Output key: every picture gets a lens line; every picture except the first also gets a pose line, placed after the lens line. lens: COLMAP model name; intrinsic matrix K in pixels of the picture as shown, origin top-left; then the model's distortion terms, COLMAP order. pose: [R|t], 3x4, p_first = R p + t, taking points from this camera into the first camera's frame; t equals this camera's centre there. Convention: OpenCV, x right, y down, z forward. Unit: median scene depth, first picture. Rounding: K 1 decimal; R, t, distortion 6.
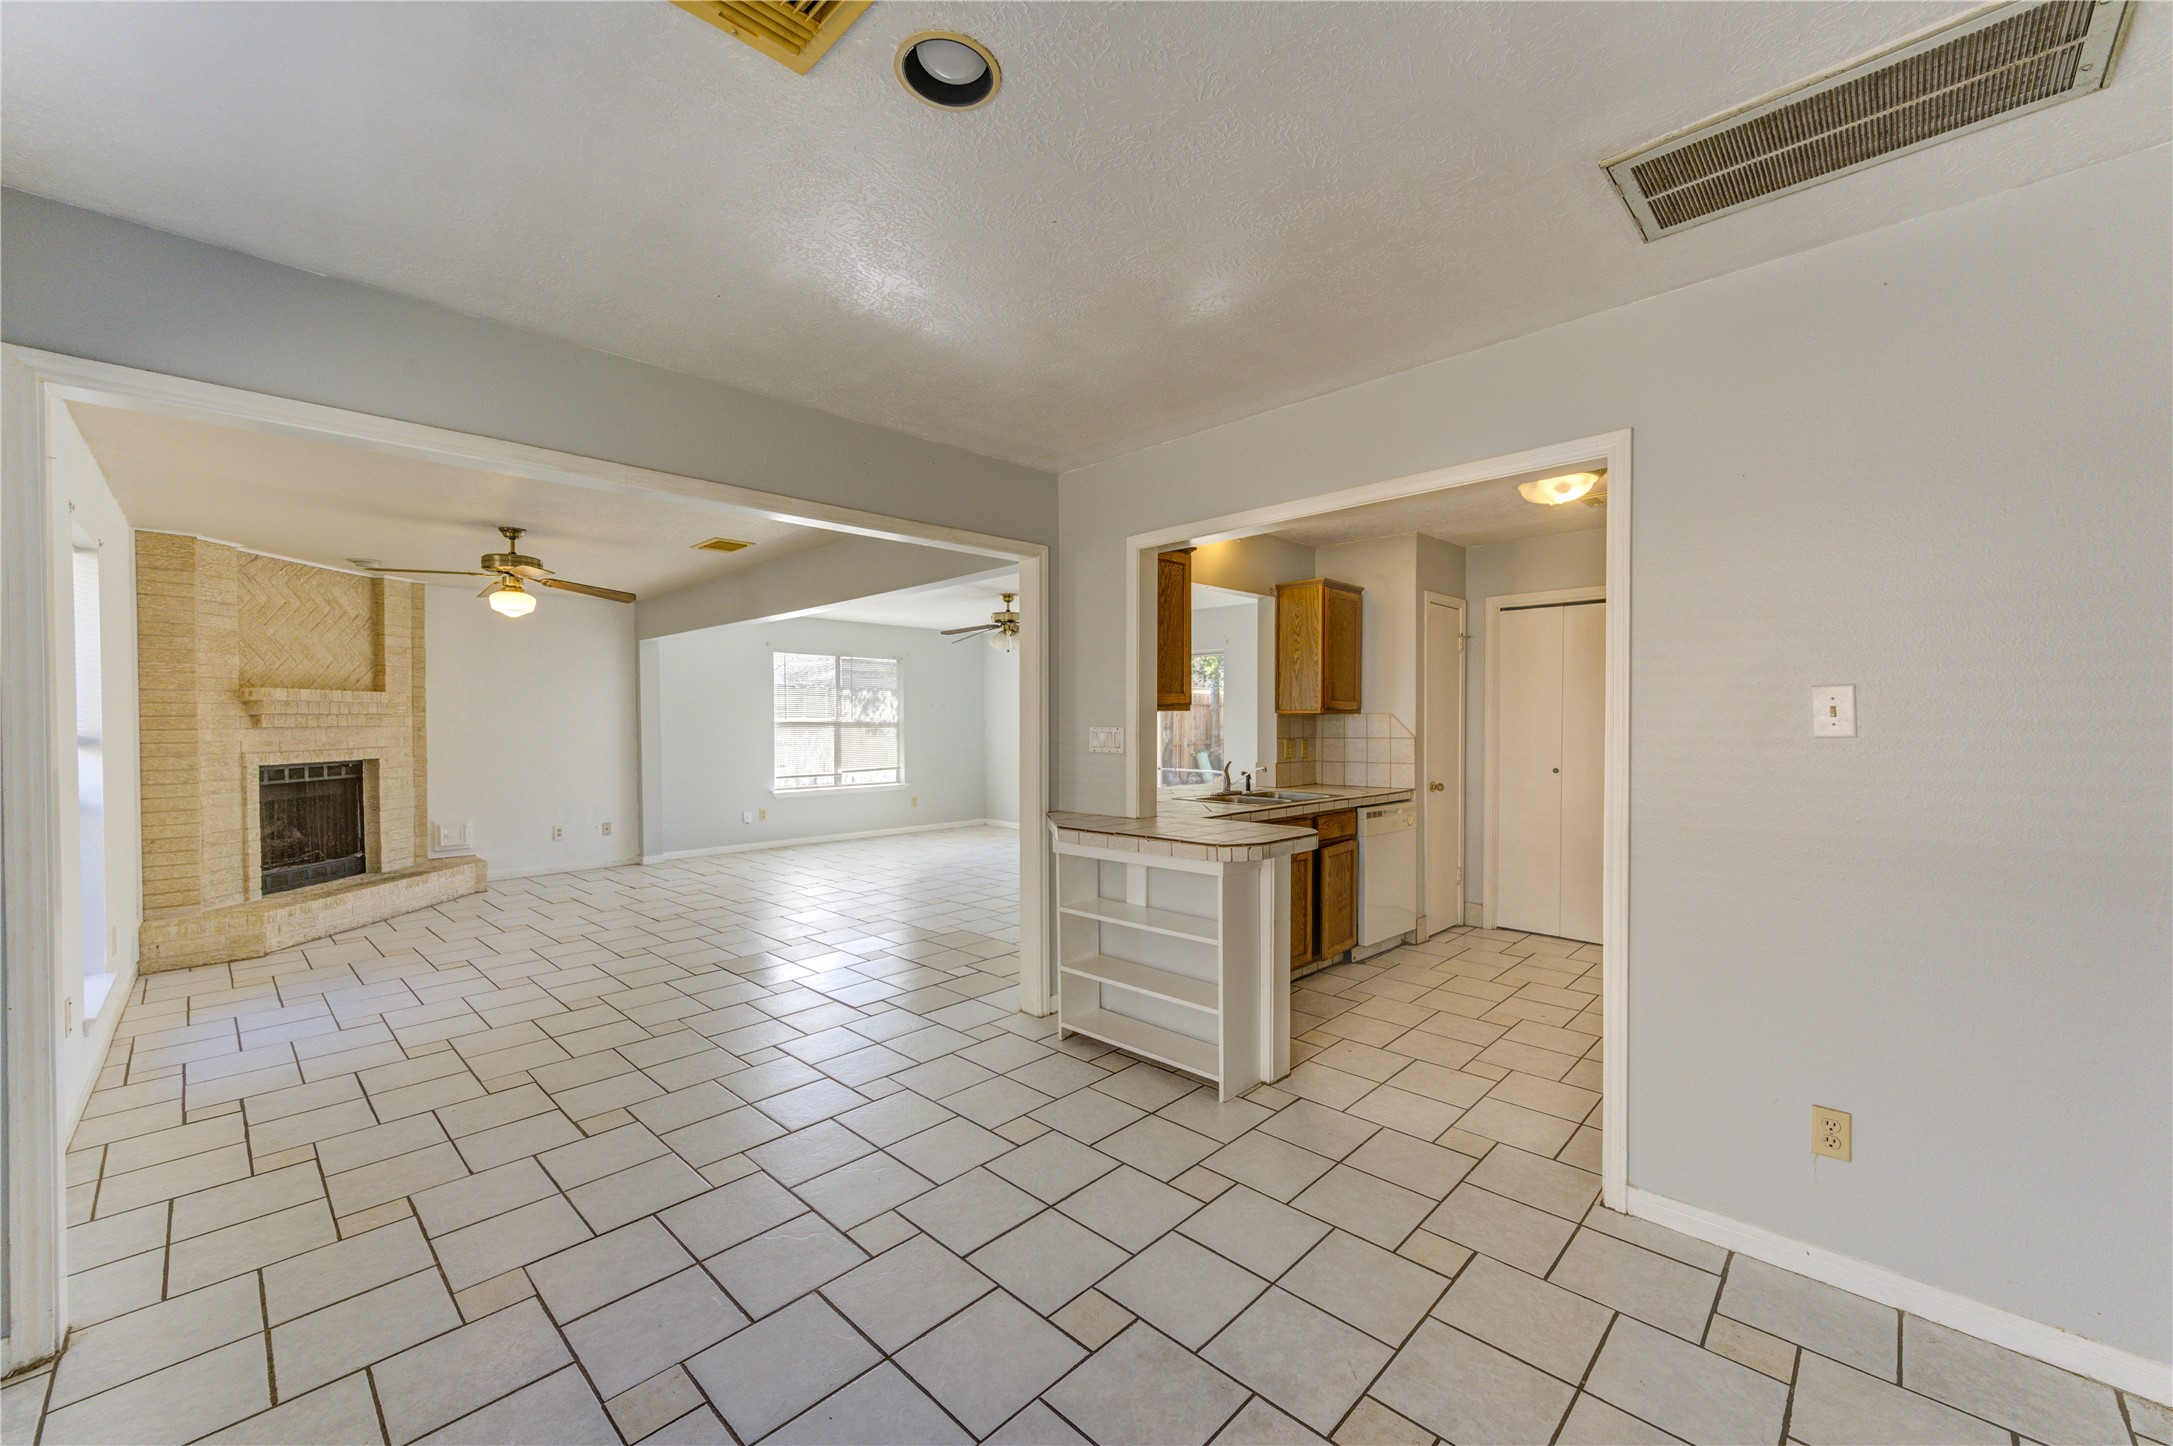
lens RADIAL K [[849.6, 0, 1093.0], [0, 849.6, 731.0], [0, 0, 1]] dist [0.000167, 0.000164]
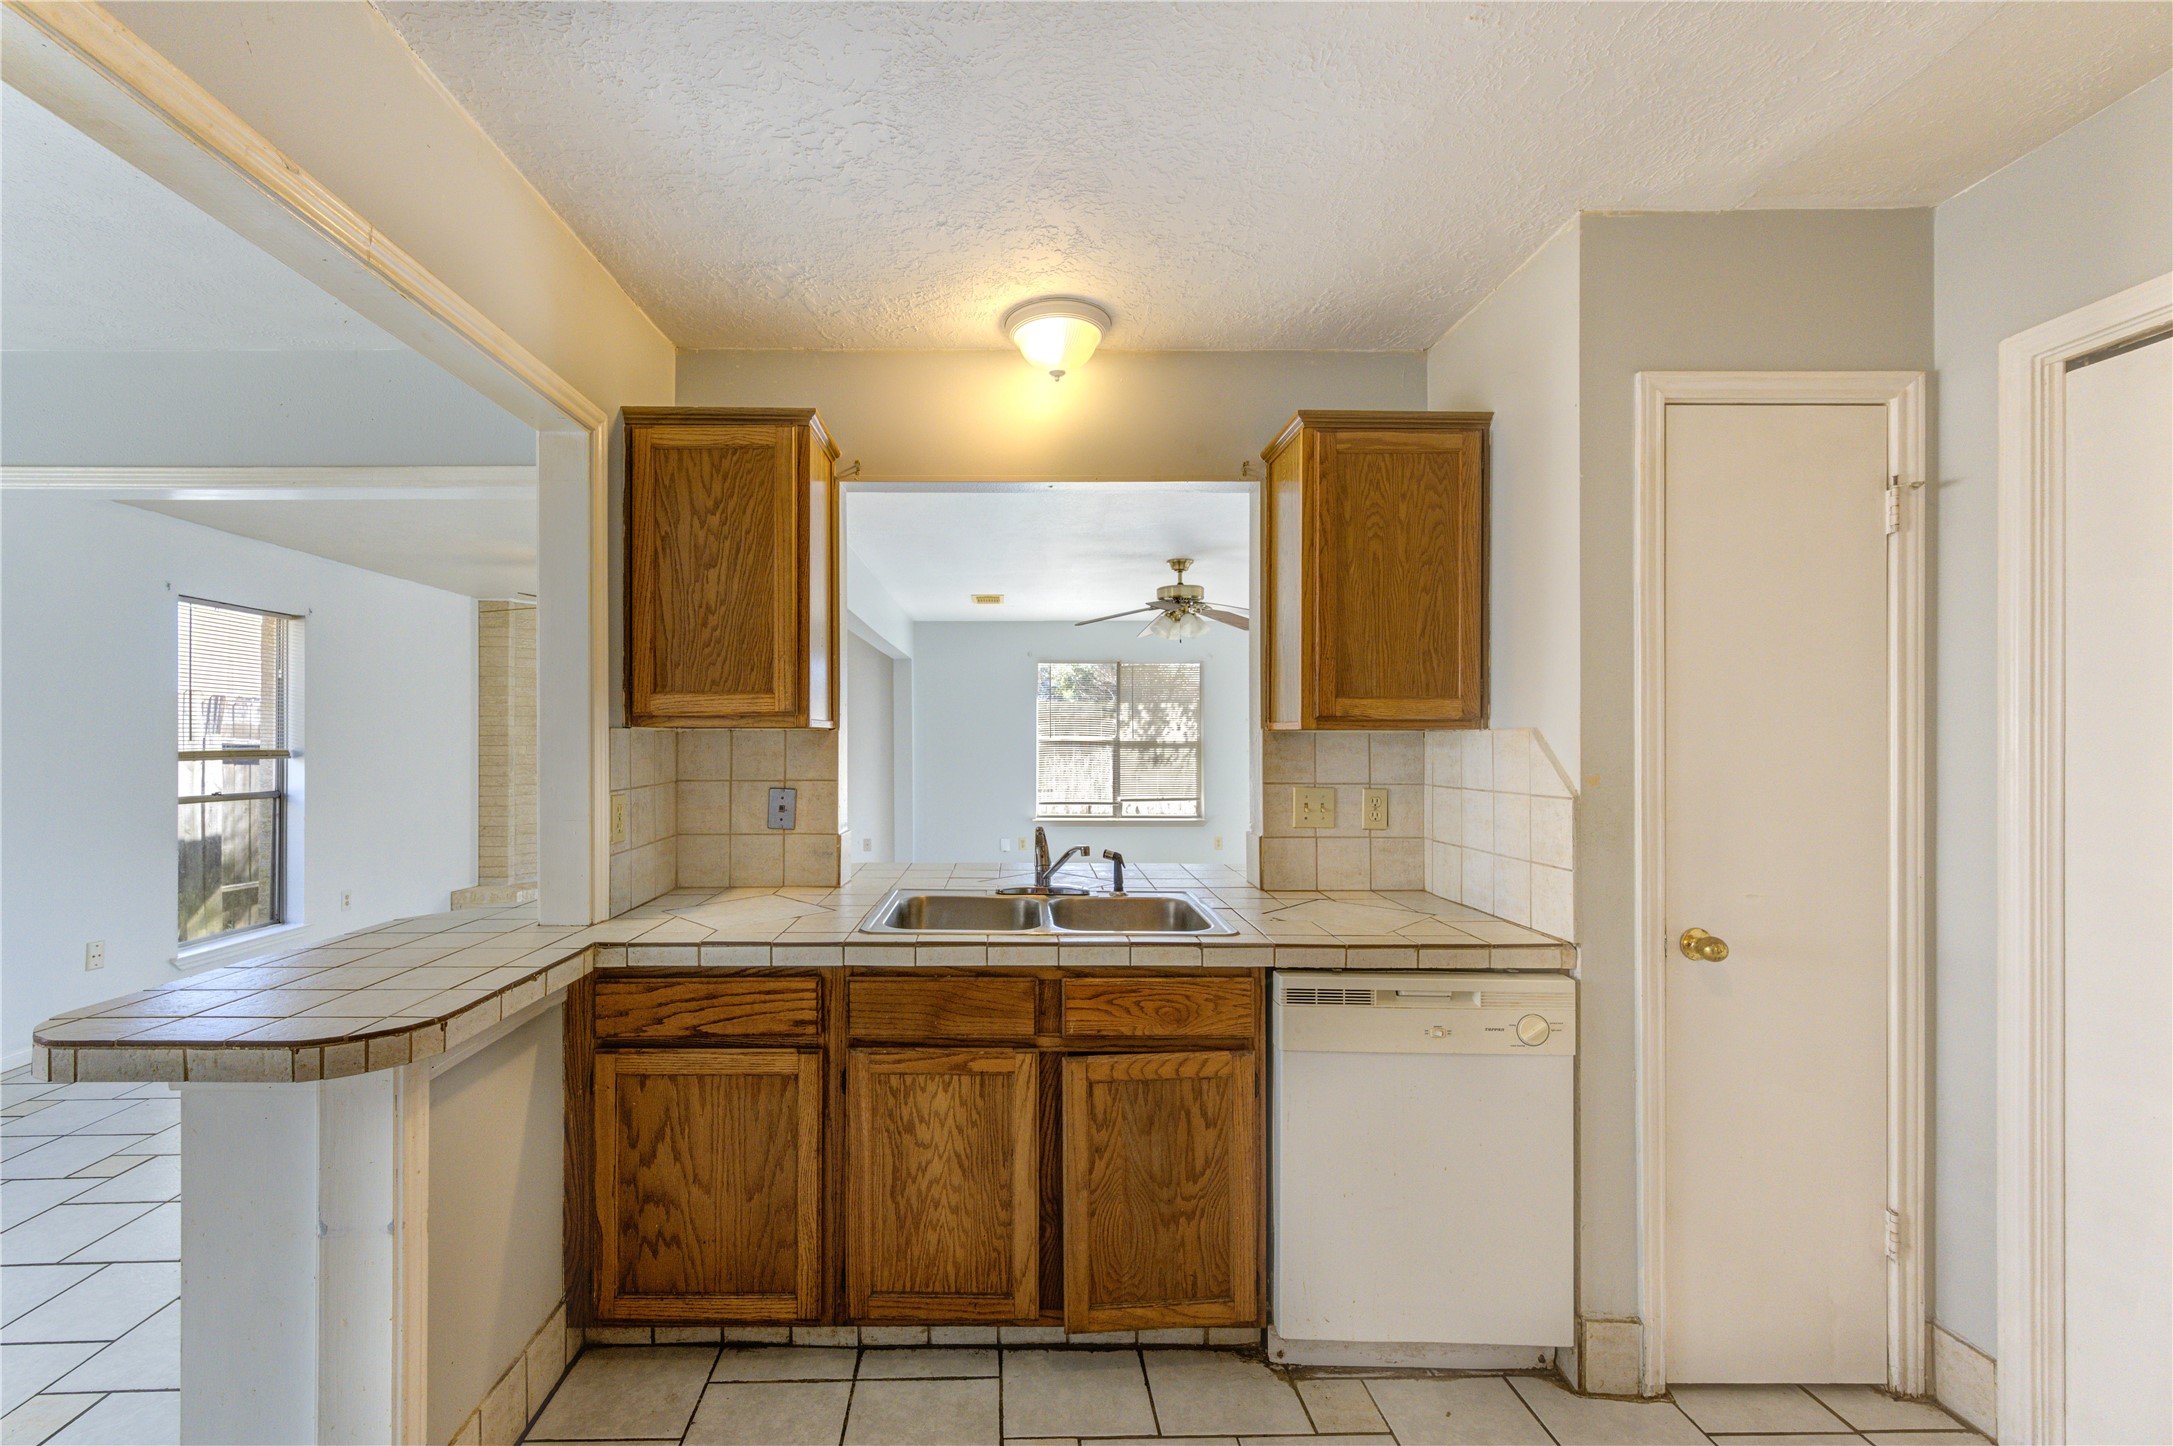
lens RADIAL K [[886.1, 0, 1023.2], [0, 886.1, 737.5], [0, 0, 1]] dist [-0.000834, -0.000023]
pose [[0.703154, 0.001357, -0.711036, 0.330407], [-0.009867, 0.999921, -0.007850, -0.007875], [0.710969, 0.012536, 0.703112, 0.400834]]
